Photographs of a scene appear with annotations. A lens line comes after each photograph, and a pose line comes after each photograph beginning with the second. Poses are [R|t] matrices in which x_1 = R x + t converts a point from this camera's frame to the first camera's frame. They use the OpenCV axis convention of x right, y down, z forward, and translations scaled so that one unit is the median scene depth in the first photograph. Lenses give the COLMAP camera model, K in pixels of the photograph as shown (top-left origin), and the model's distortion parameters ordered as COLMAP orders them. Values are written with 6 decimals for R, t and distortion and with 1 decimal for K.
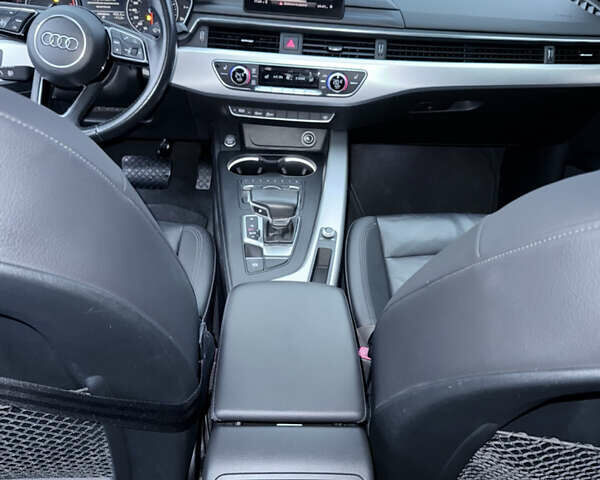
lens RADIAL K [[636.1, 0, 301.2], [0, 636.1, 260.2], [0, 0, 1]] dist [0.141104, -0.309039]
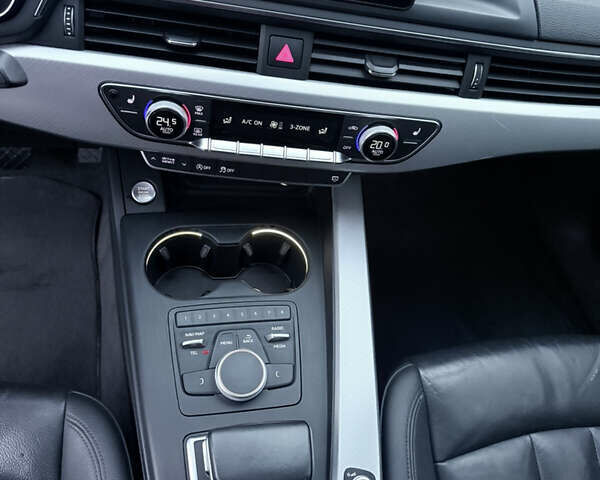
lens RADIAL K [[579.9, 0, 300.0], [0, 579.9, 240.0], [0, 0, 1]] dist [0.136437, -0.236866]
pose [[0.983852, -0.015660, 0.178295, -0.078507], [-0.052986, 0.926029, 0.373715, -0.367075], [-0.170959, -0.377128, 0.910246, 0.584402]]
